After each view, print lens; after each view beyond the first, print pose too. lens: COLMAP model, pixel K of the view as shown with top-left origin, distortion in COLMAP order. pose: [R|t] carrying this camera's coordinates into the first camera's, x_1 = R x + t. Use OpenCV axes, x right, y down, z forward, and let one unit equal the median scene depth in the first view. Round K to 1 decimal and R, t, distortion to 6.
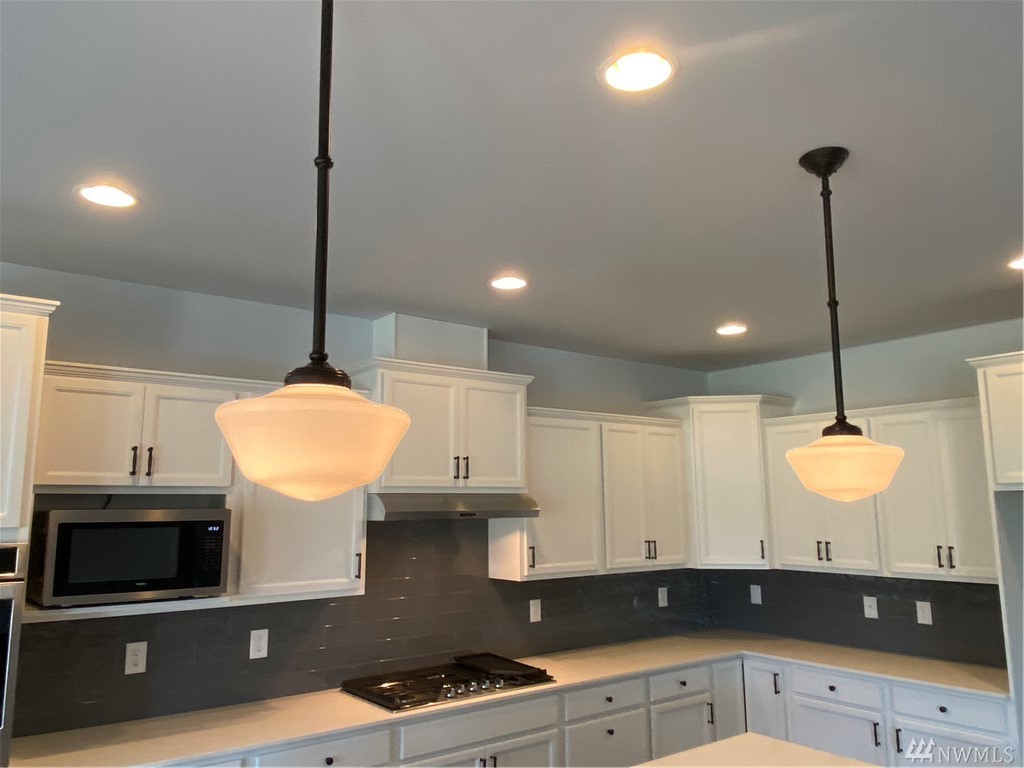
lens RADIAL K [[764.0, 0, 512.0], [0, 764.0, 384.0], [0, 0, 1]] dist [0.090065, -0.119321]
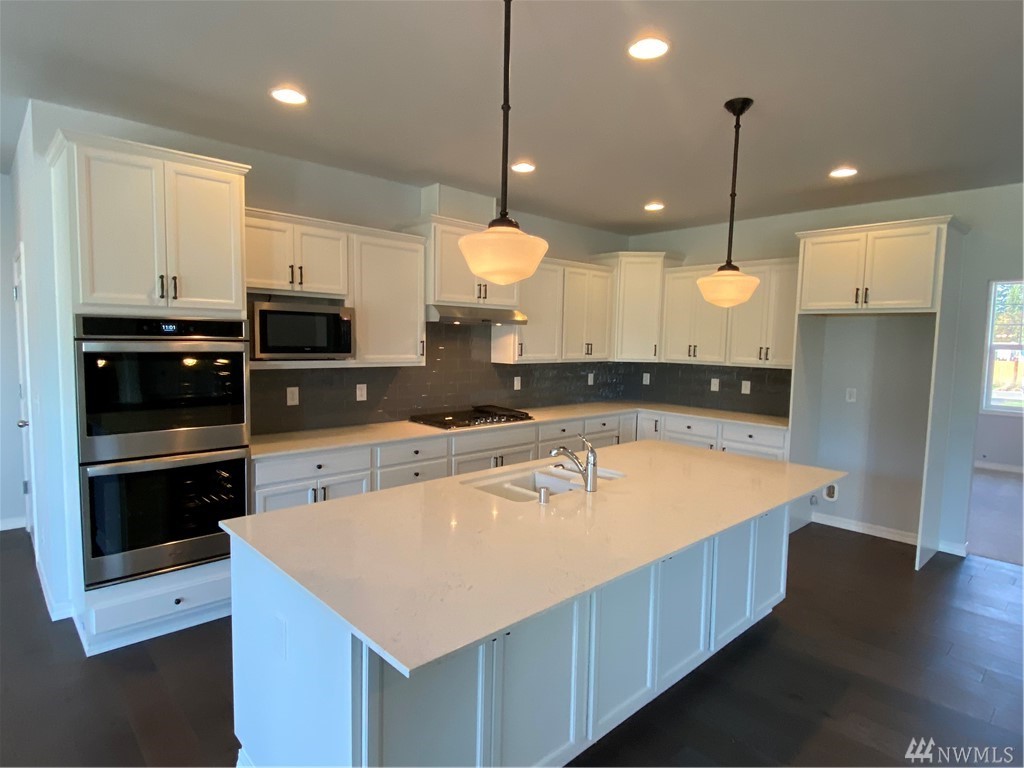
lens RADIAL K [[568.8, 0, 512.0], [0, 568.8, 384.0], [0, 0, 1]] dist [0.098250, -0.110068]
pose [[0.994535, 0.019537, 0.102560, -0.121633], [-0.043521, 0.970498, 0.237150, 0.013095], [-0.094901, -0.240318, 0.966044, -0.188688]]
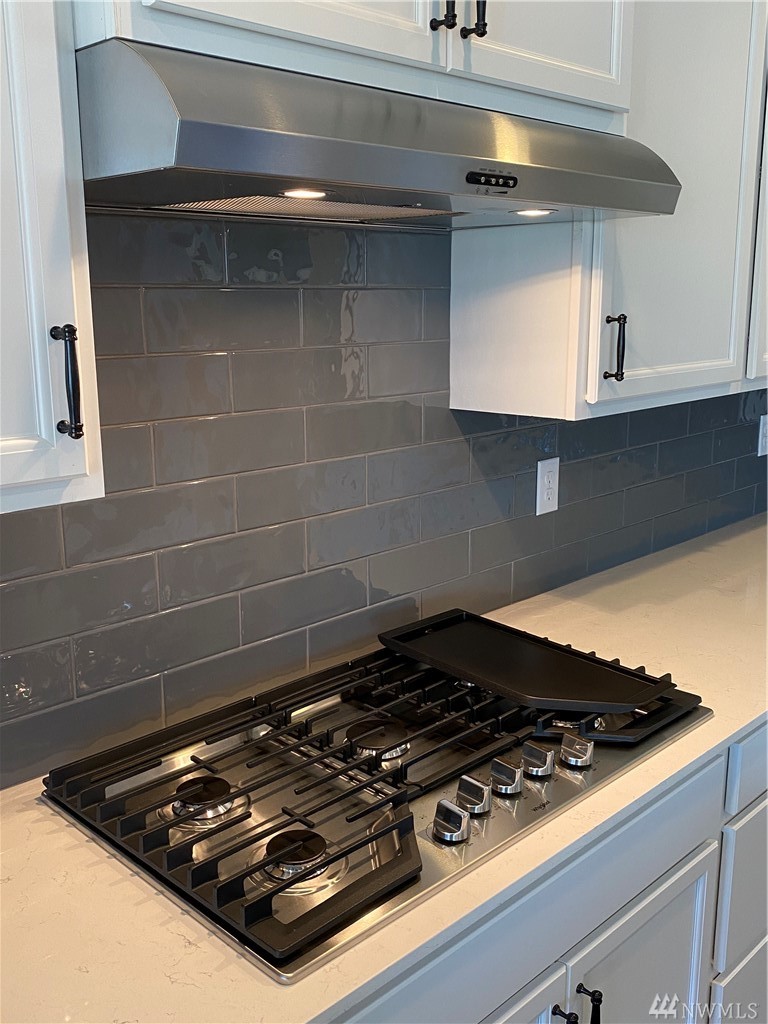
lens RADIAL K [[973.9, 0, 384.0], [0, 973.9, 512.0], [0, 0, 1]] dist [0.004985, 0.003124]
pose [[0.990876, -0.024955, 0.132447, -0.134469], [-0.026190, 0.928325, 0.370847, 0.150319], [-0.132208, -0.370932, 0.919201, 0.654292]]
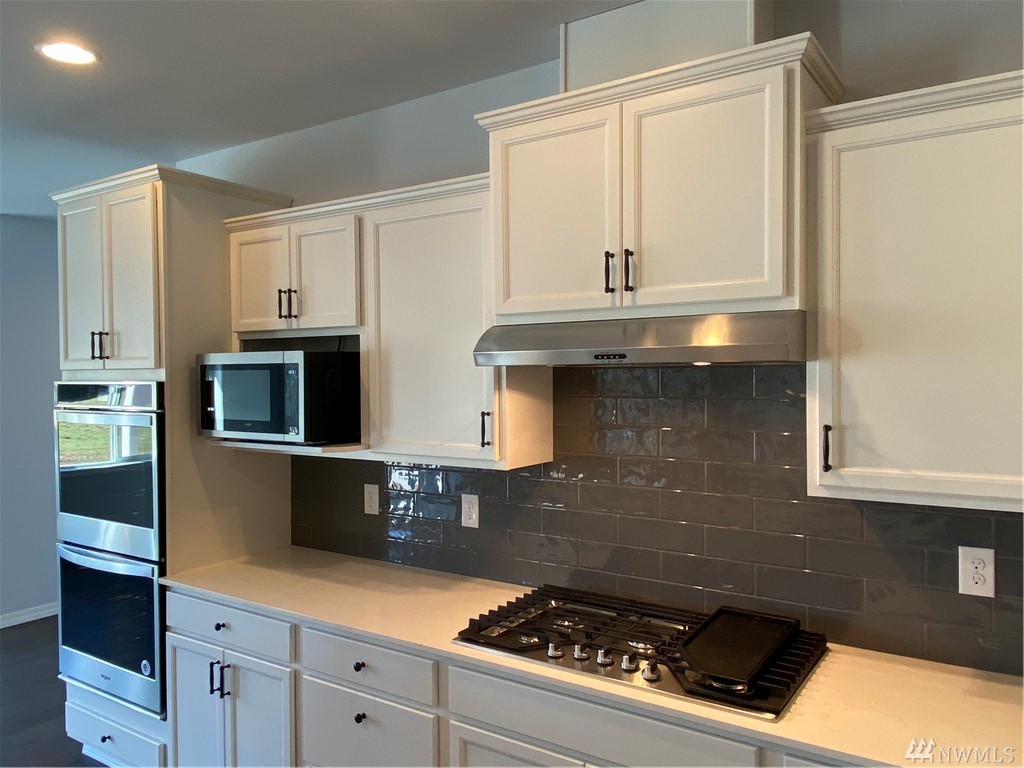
lens RADIAL K [[766.0, 0, 512.0], [0, 766.0, 384.0], [0, 0, 1]] dist [0.084523, 0.000548]
pose [[0.315509, 0.023601, -0.948629, 0.429606], [0.161411, 0.983787, 0.078160, 0.132618], [0.935094, -0.177779, 0.306584, 0.747439]]
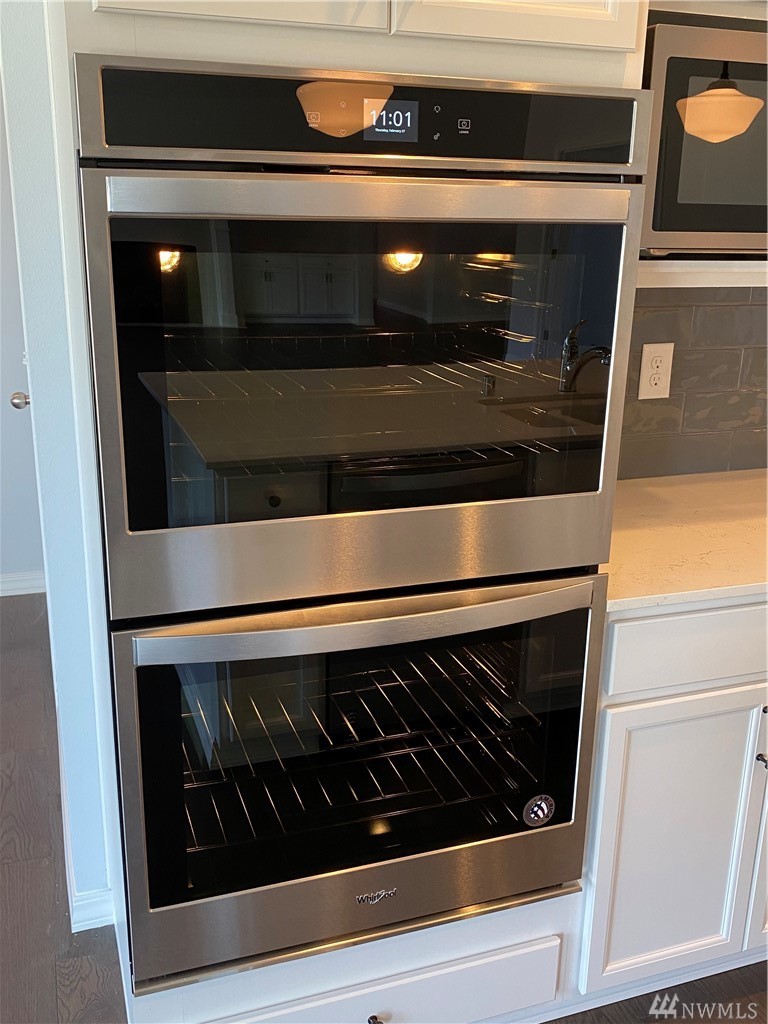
lens RADIAL K [[973.9, 0, 384.0], [0, 973.9, 512.0], [0, 0, 1]] dist [0.004985, 0.003124]
pose [[0.951317, 0.115822, -0.285625, -0.384729], [0.023312, 0.897015, 0.441386, 0.114624], [0.307332, -0.426556, 0.850645, 0.272463]]
